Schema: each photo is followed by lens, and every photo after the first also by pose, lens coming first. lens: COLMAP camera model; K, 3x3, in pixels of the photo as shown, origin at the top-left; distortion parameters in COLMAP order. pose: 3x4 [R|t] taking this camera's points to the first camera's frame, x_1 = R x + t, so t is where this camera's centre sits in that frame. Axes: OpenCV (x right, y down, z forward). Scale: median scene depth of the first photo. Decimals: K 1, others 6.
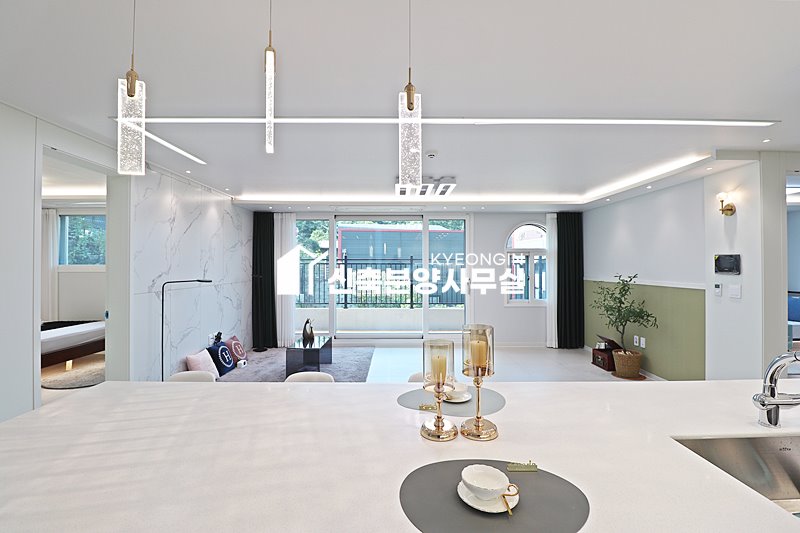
lens RADIAL K [[368.0, 0, 395.2], [0, 368.0, 265.3], [0, 0, 1]] dist [-0.007600, -0.009263]
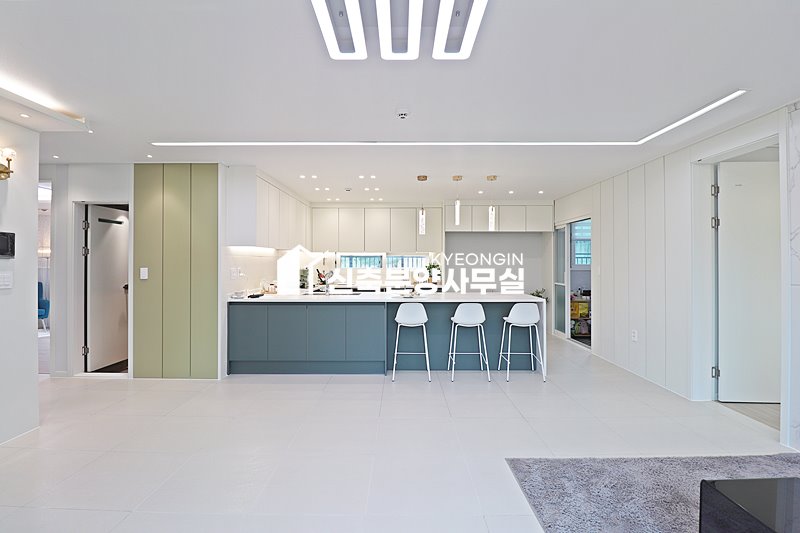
lens RADIAL K [[368.0, 0, 401.3], [0, 368.0, 258.6], [0, 0, 1]] dist [-0.007600, -0.009263]
pose [[-0.999993, 0.000553, 0.003718, 0.064808], [0.000516, 0.999951, -0.009850, 0.021558], [-0.003723, -0.009848, -0.999945, 1.151318]]
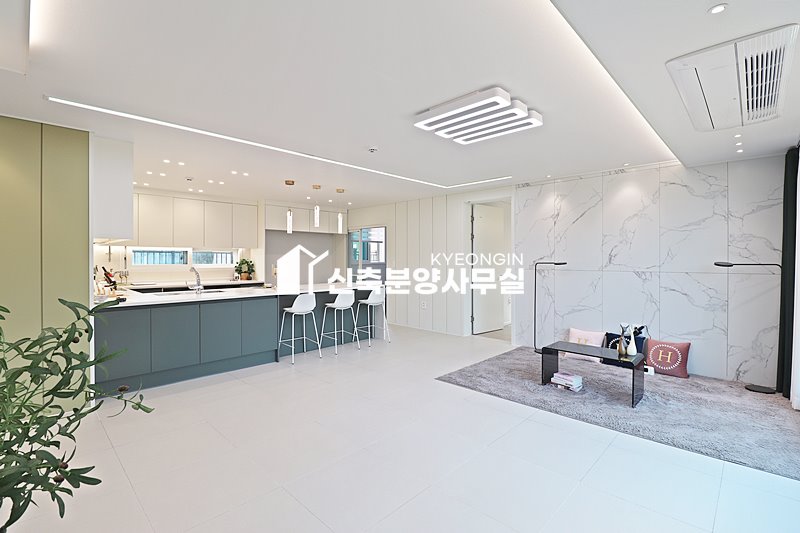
lens RADIAL K [[368.0, 0, 397.6], [0, 368.0, 261.3], [0, 0, 1]] dist [-0.007600, -0.009263]
pose [[-0.699382, 0.005994, -0.714723, 0.538035], [-0.000315, 0.999962, 0.008694, 0.020422], [0.714748, 0.006305, -0.699354, 1.160489]]
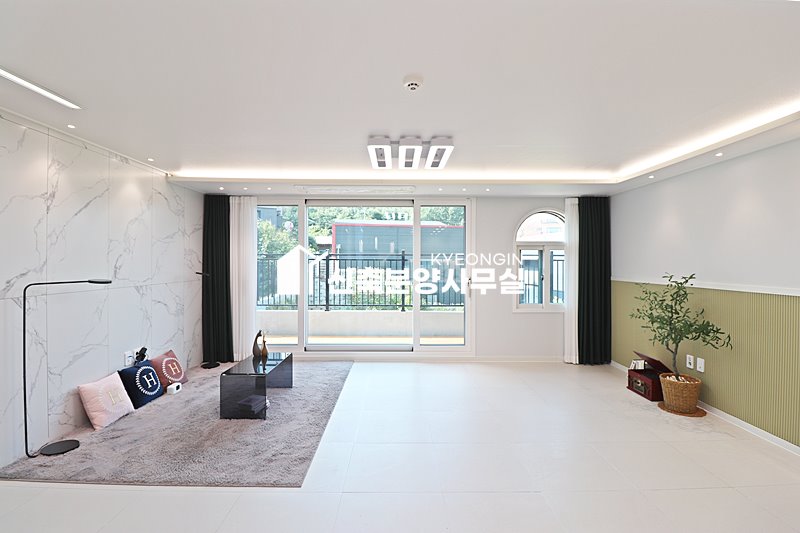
lens RADIAL K [[368.0, 0, 396.6], [0, 368.0, 264.8], [0, 0, 1]] dist [-0.007600, -0.009263]
pose [[0.999982, 0.003737, 0.004775, 0.043075], [-0.003772, 0.999966, 0.007398, 0.001992], [-0.004747, -0.007416, 0.999961, 0.230817]]
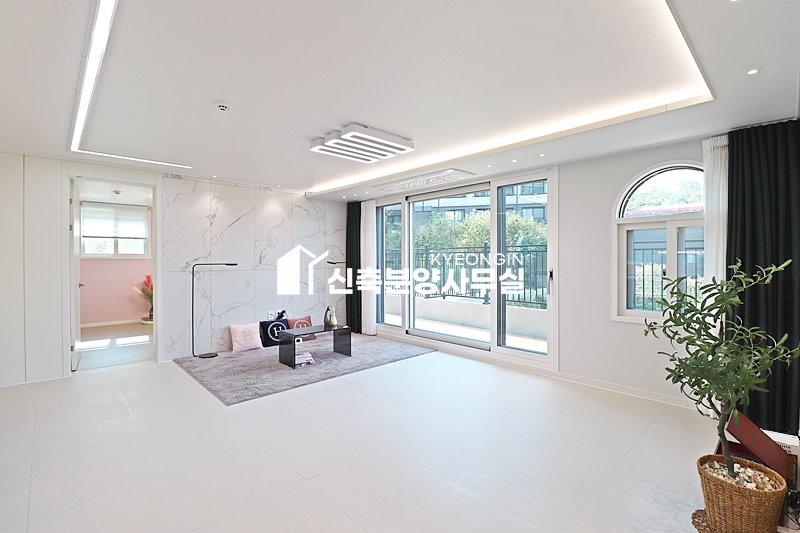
lens RADIAL K [[368.0, 0, 398.9], [0, 368.0, 263.1], [0, 0, 1]] dist [-0.007600, -0.009263]
pose [[0.686690, 0.007021, -0.726916, 0.595335], [0.000733, 0.999946, 0.010350, 0.021415], [0.726950, -0.007641, 0.686648, 0.457834]]
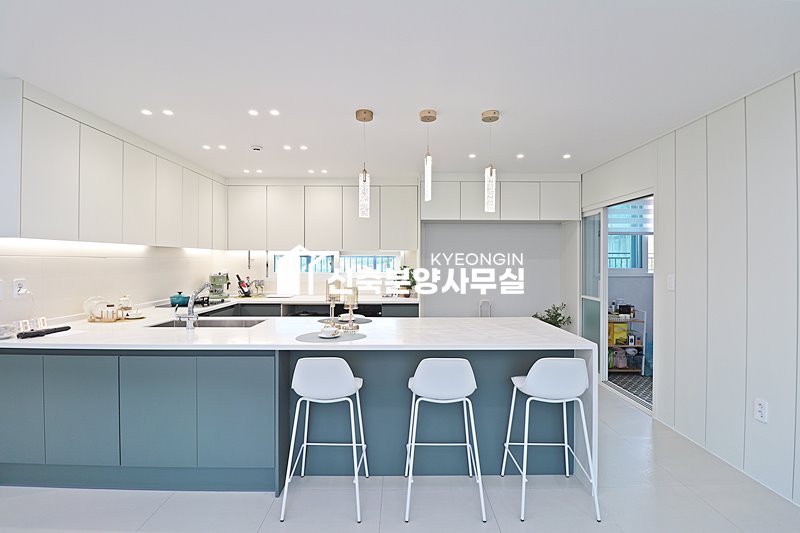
lens RADIAL K [[368.0, 0, 403.4], [0, 368.0, 261.1], [0, 0, 1]] dist [-0.007600, -0.009263]
pose [[-0.999955, 0.000272, -0.009477, -0.033795], [0.000273, 1.000000, -0.000109, 0.011674], [0.009477, -0.000111, -0.999955, 0.737493]]
